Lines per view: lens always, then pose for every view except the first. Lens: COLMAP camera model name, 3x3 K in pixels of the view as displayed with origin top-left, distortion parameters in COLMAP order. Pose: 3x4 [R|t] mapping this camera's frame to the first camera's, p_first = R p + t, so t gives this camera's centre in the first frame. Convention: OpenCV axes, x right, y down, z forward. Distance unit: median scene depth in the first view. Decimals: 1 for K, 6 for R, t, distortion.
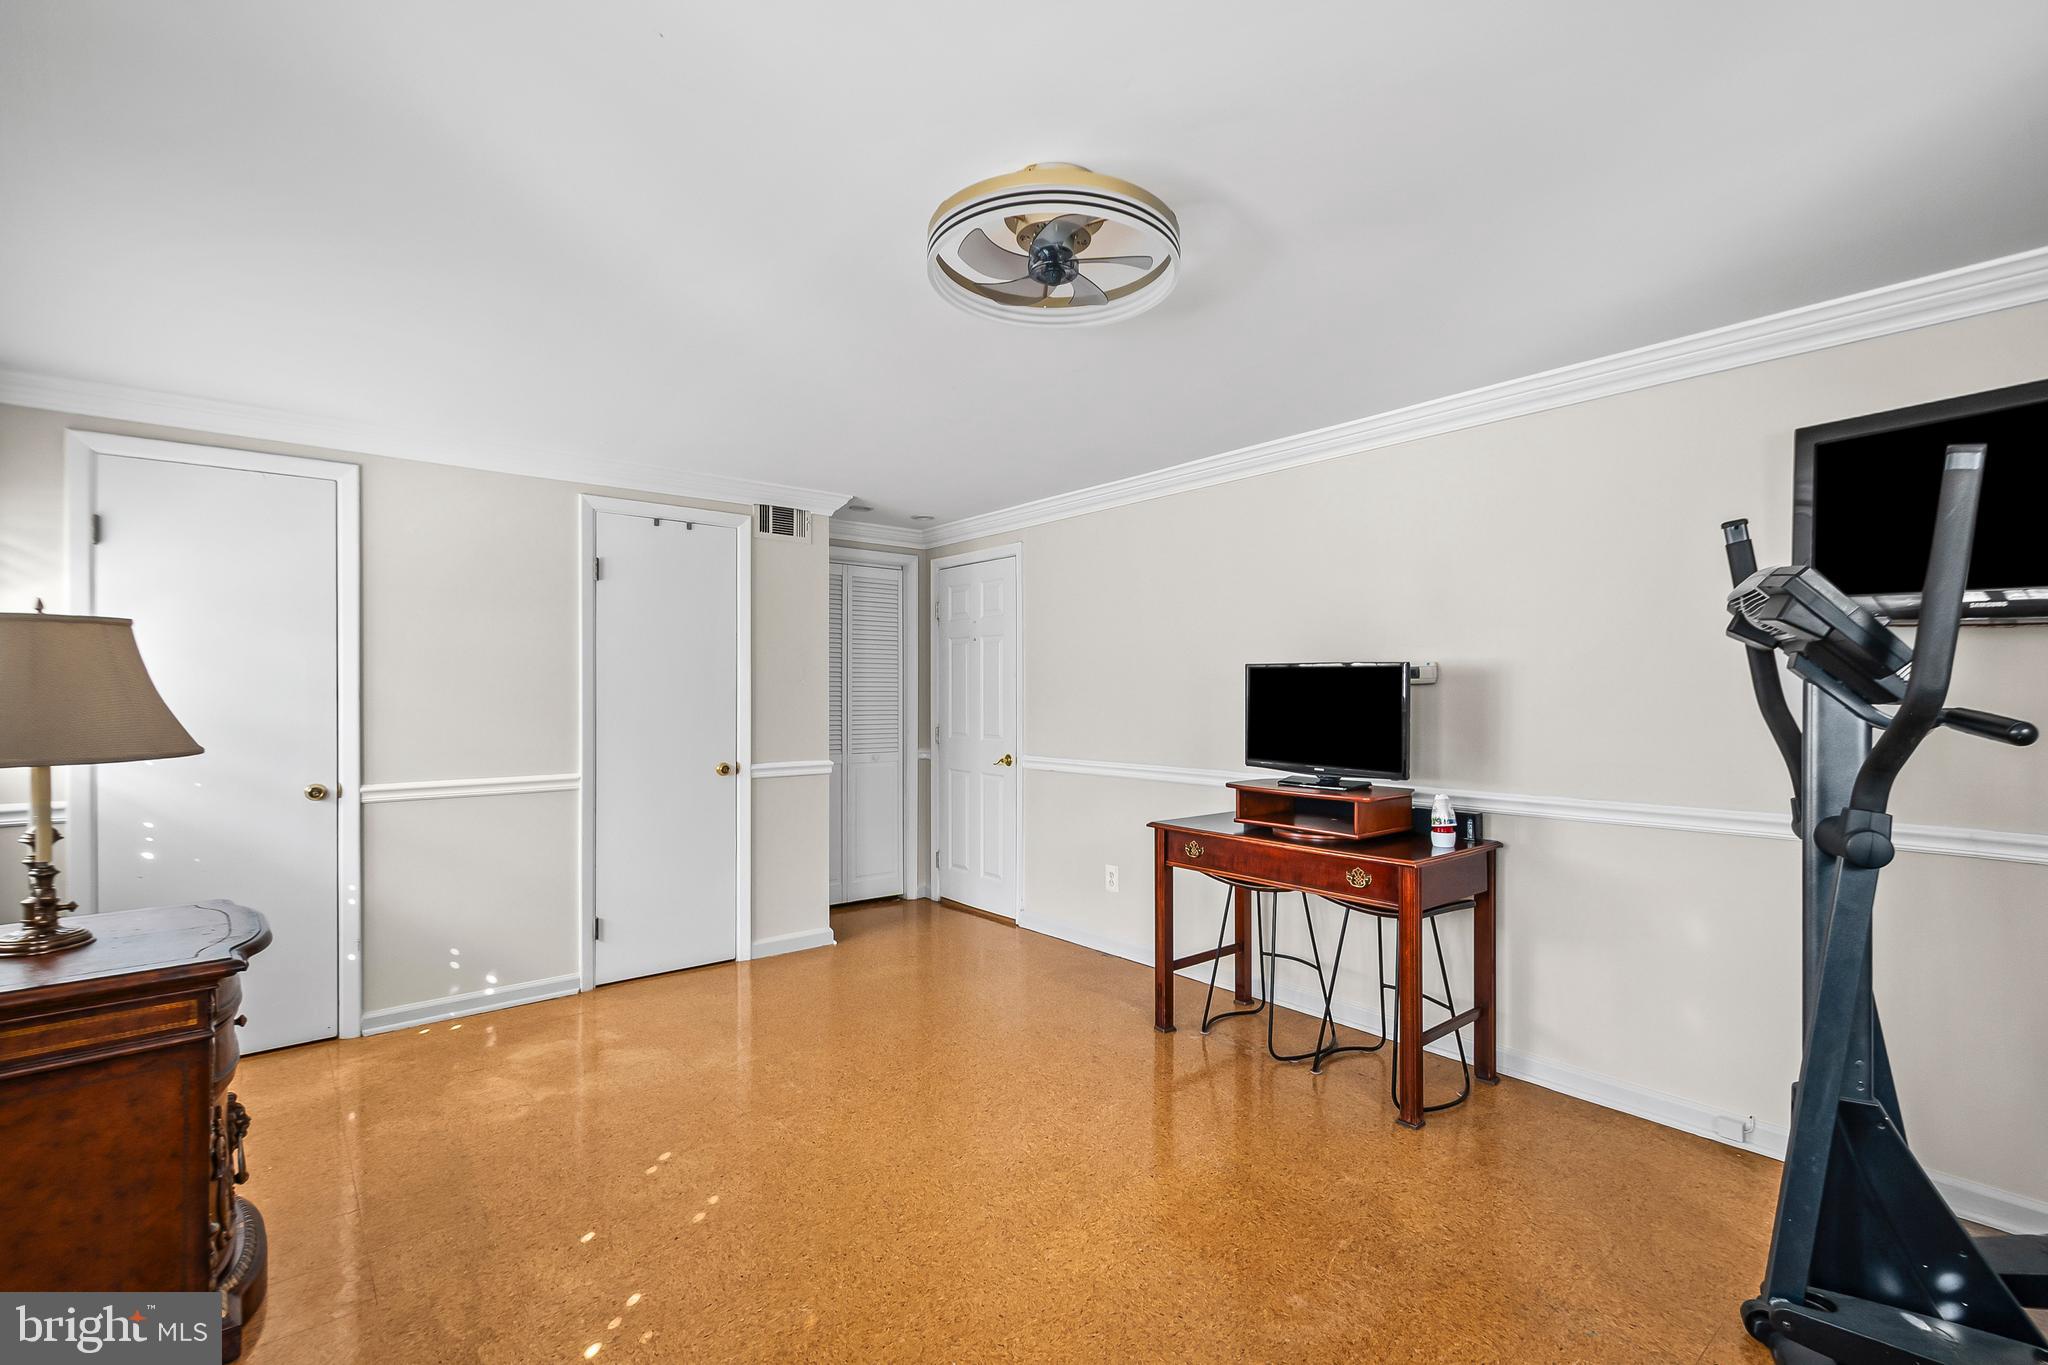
lens RADIAL K [[926.1, 0, 1047.9], [0, 926.1, 696.9], [0, 0, 1]] dist [0.010886, -0.000770]
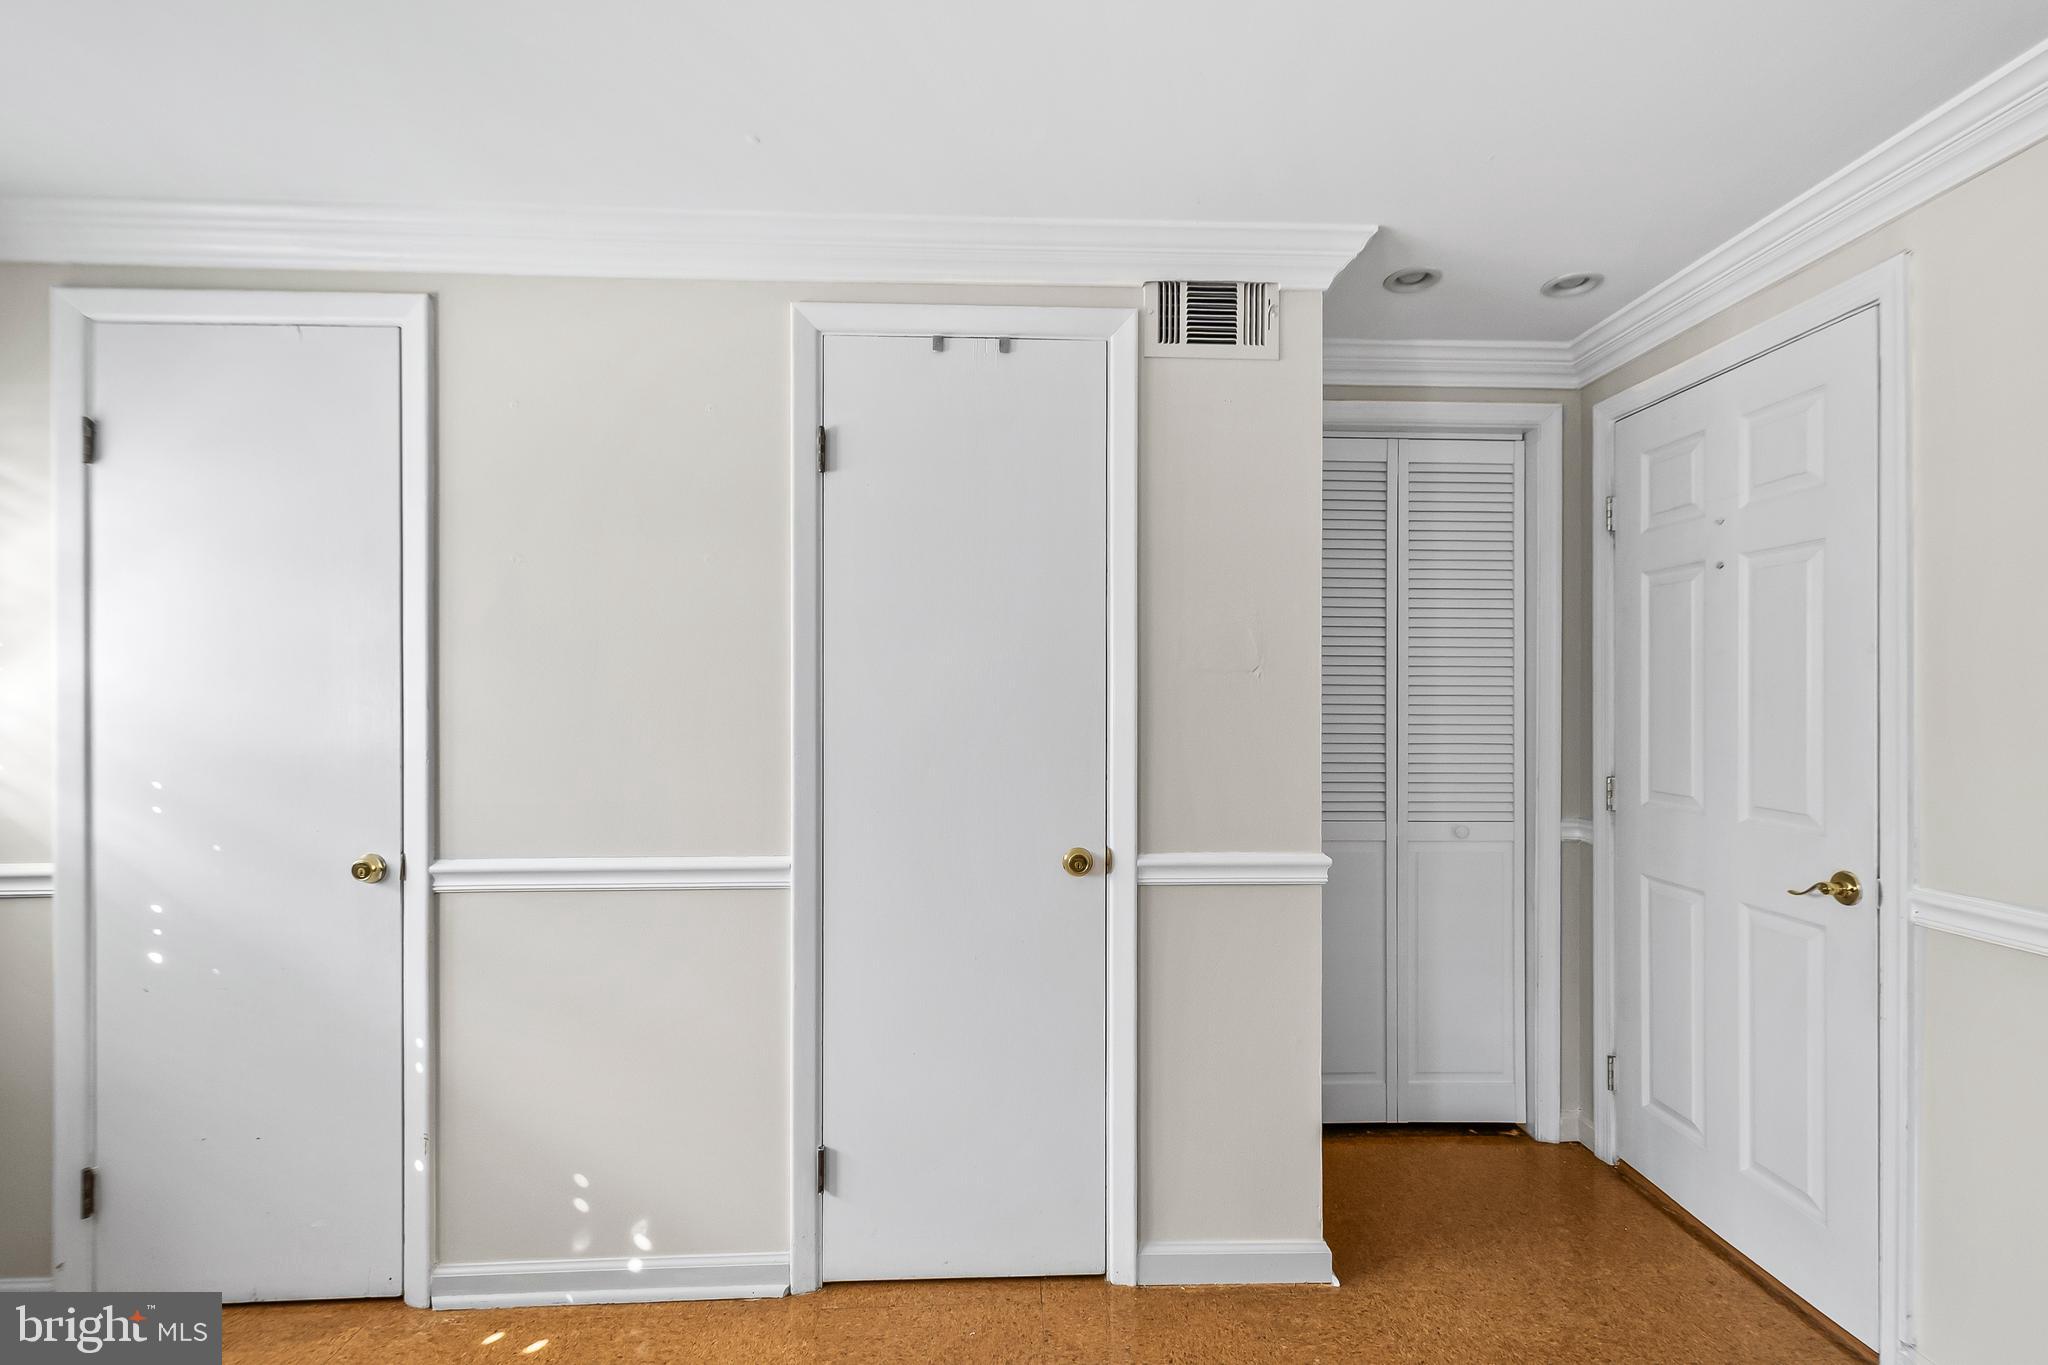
lens RADIAL K [[926.1, 0, 1047.9], [0, 926.1, 696.9], [0, 0, 1]] dist [0.010886, -0.000770]
pose [[0.791196, 0.000767, -0.611562, -0.075059], [-0.003236, 0.999990, -0.002932, -0.003300], [0.611554, 0.004299, 0.791191, 0.603734]]
